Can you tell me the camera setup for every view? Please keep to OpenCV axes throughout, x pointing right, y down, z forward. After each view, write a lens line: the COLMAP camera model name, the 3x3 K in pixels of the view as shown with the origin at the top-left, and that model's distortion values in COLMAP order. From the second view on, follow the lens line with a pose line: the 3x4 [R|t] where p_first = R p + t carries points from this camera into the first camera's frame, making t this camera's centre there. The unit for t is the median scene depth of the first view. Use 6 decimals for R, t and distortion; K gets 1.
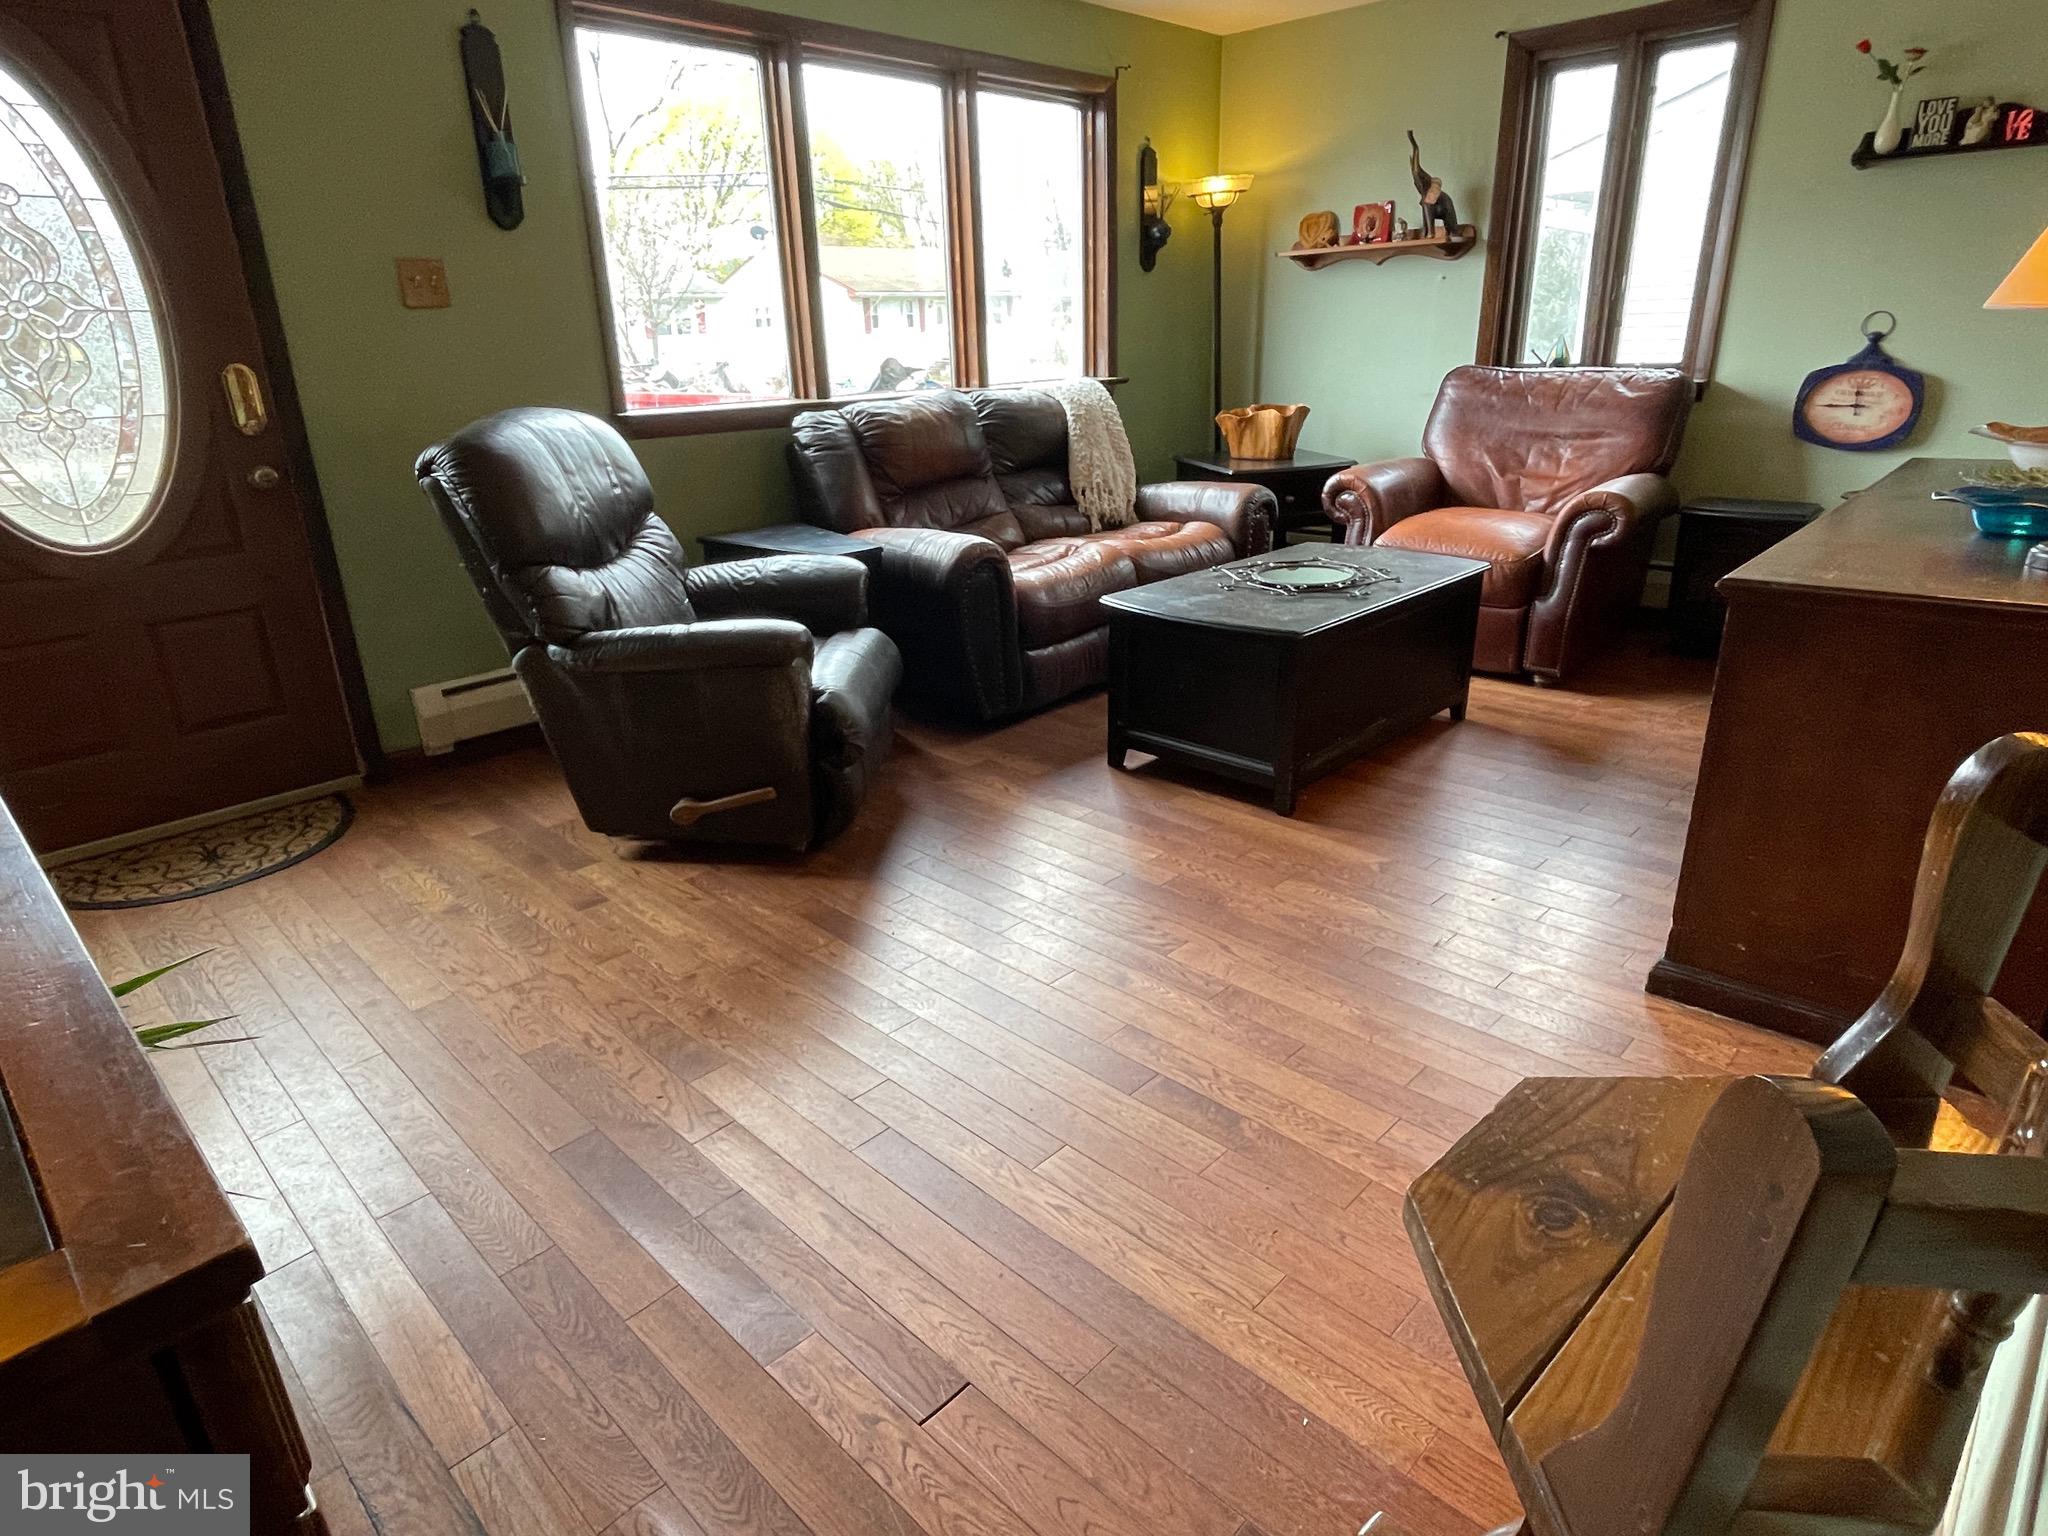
lens RADIAL K [[1157.6, 0, 1018.2], [0, 1157.6, 776.3], [0, 0, 1]] dist [-0.003515, 0.000627]
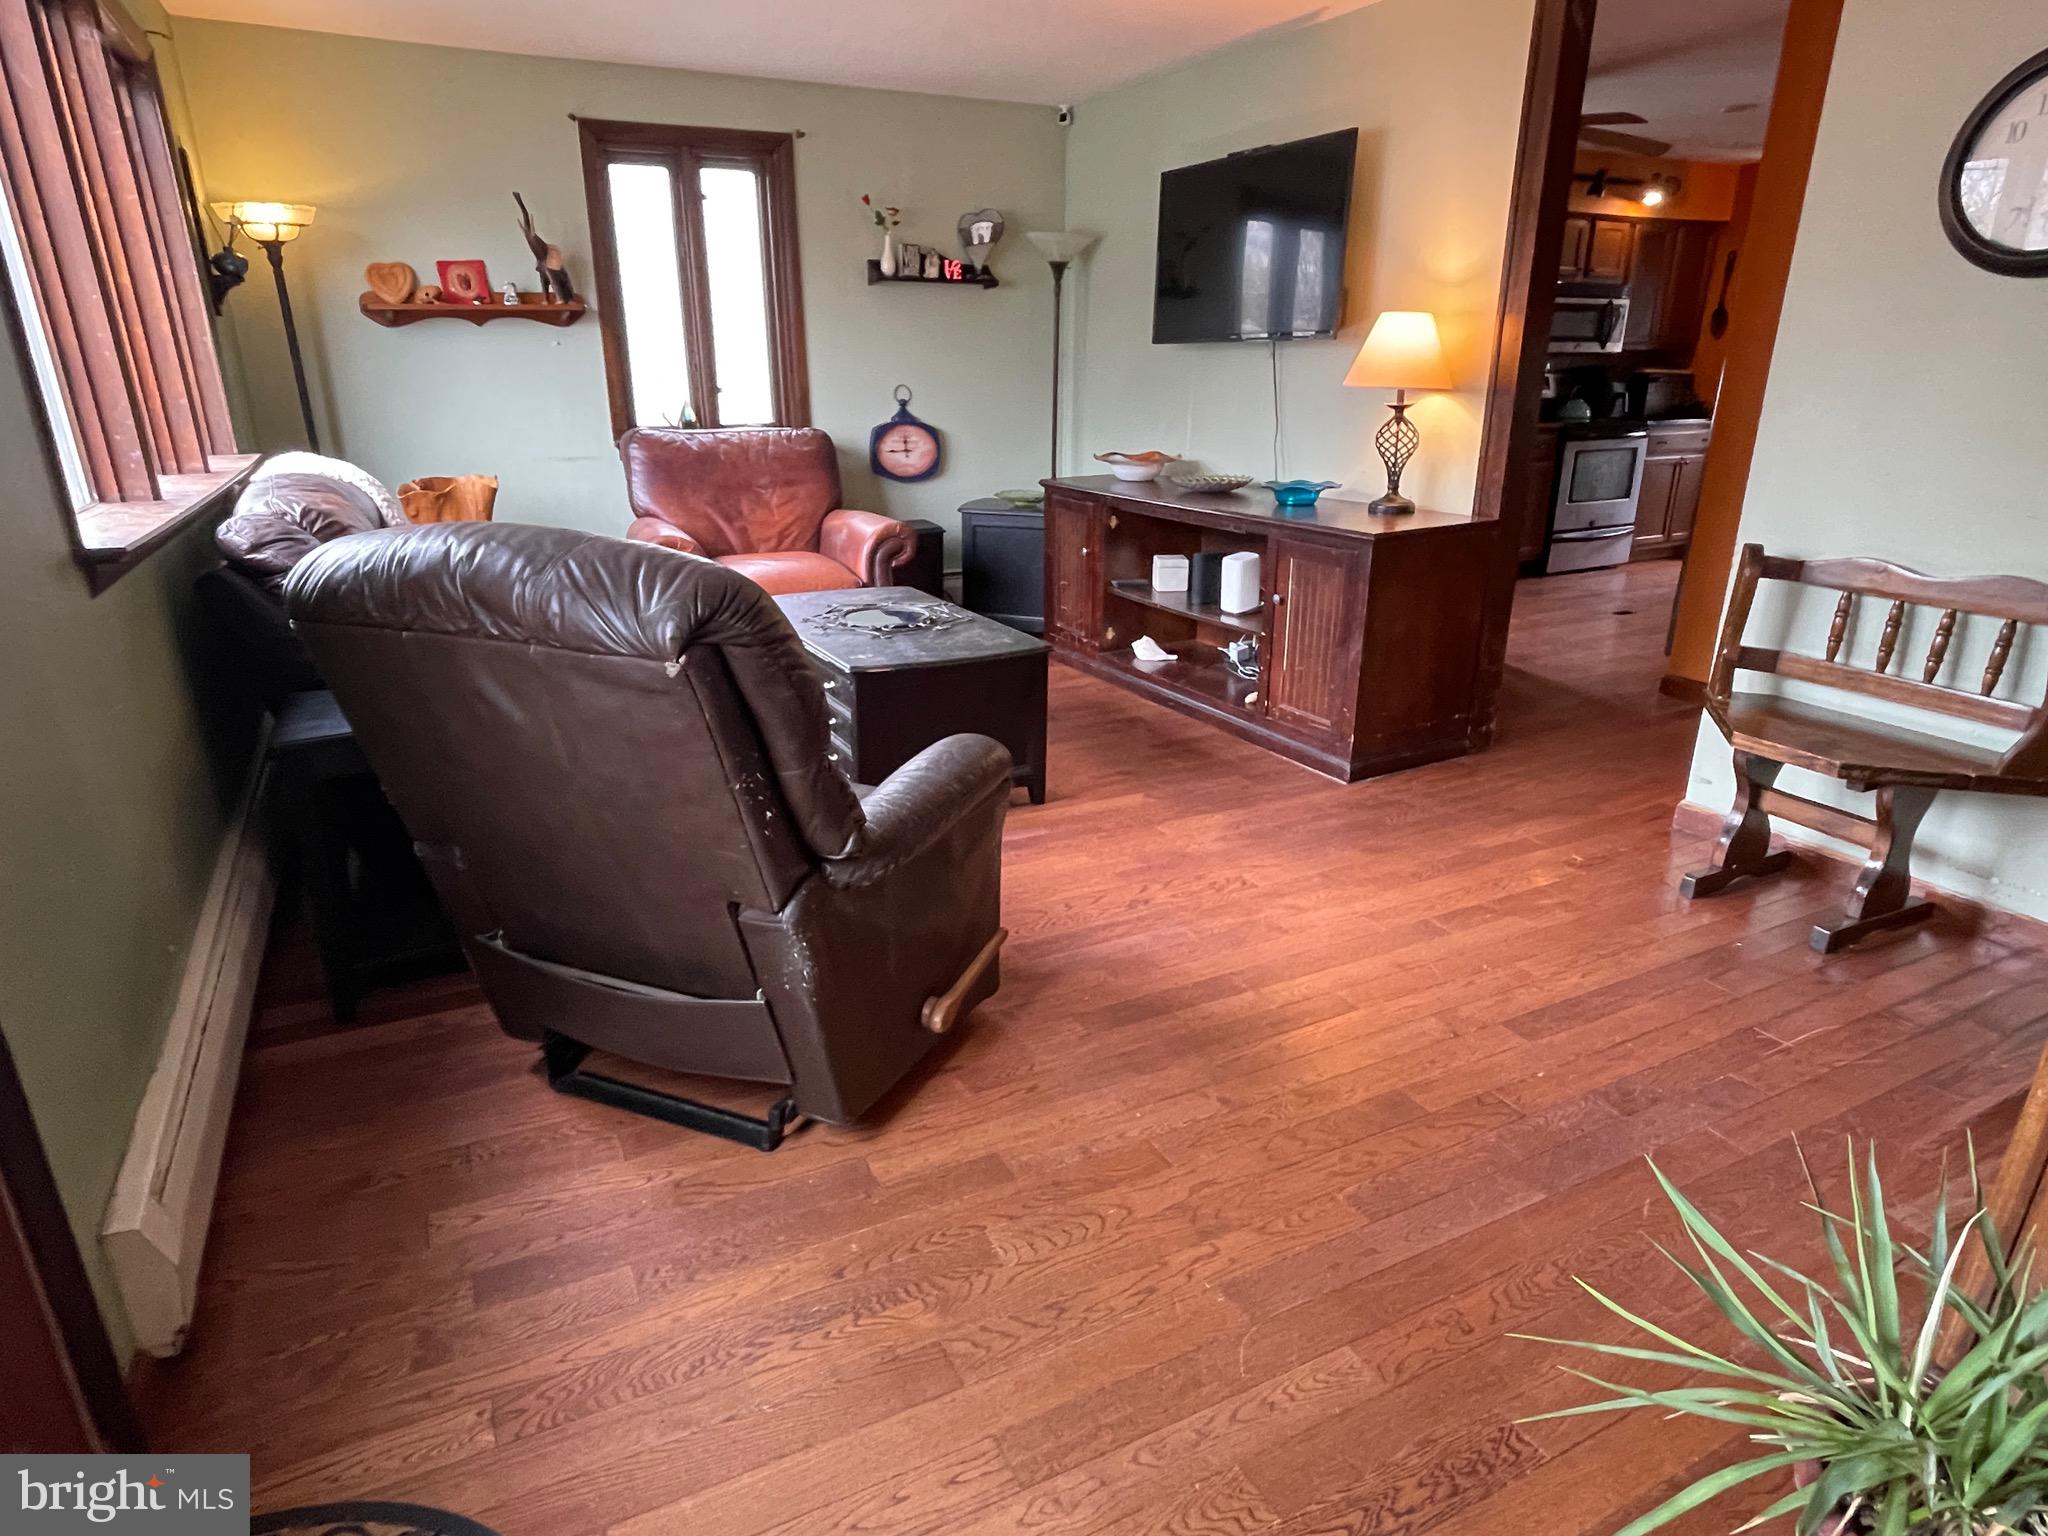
lens RADIAL K [[1157.6, 0, 990.9], [0, 1157.6, 784.7], [0, 0, 1]] dist [-0.003515, 0.000627]
pose [[0.319117, -0.295038, 0.900620, -0.642168], [0.333311, 0.924534, 0.184770, -0.167387], [-0.887168, 0.241223, 0.393374, 0.443125]]
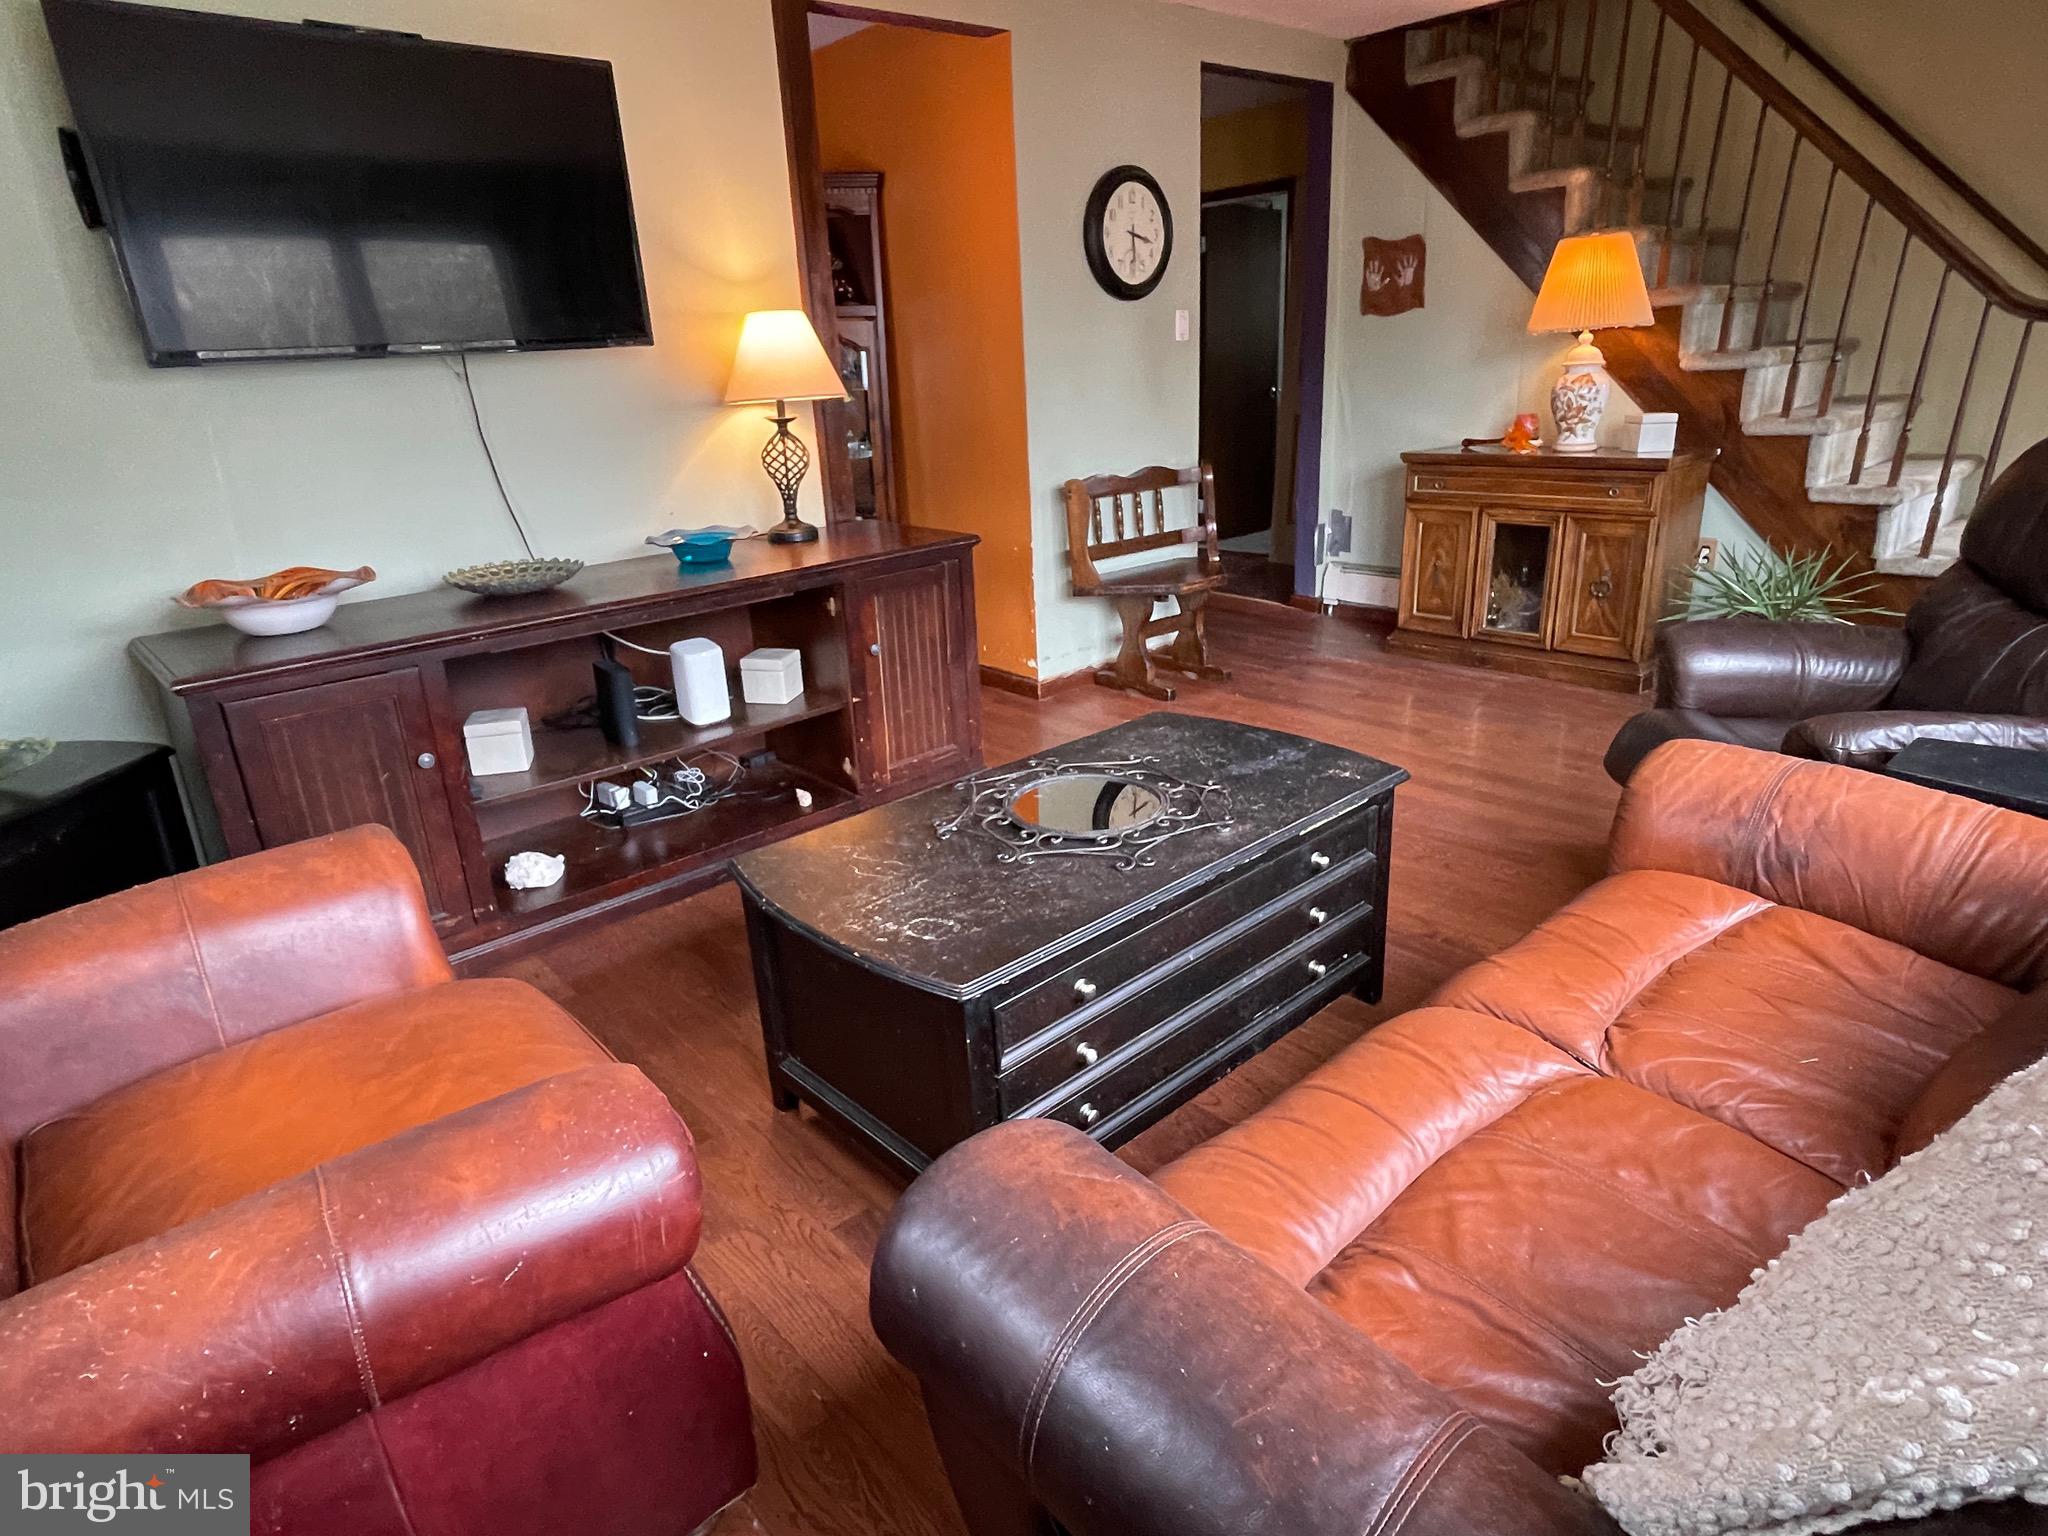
lens RADIAL K [[1157.6, 0, 1014.1], [0, 1157.6, 770.6], [0, 0, 1]] dist [-0.003515, 0.000627]
pose [[-0.994556, 0.053144, 0.089633, 0.211131], [0.098961, 0.751119, 0.652708, -0.514295], [-0.032638, 0.658025, -0.752289, 1.254419]]
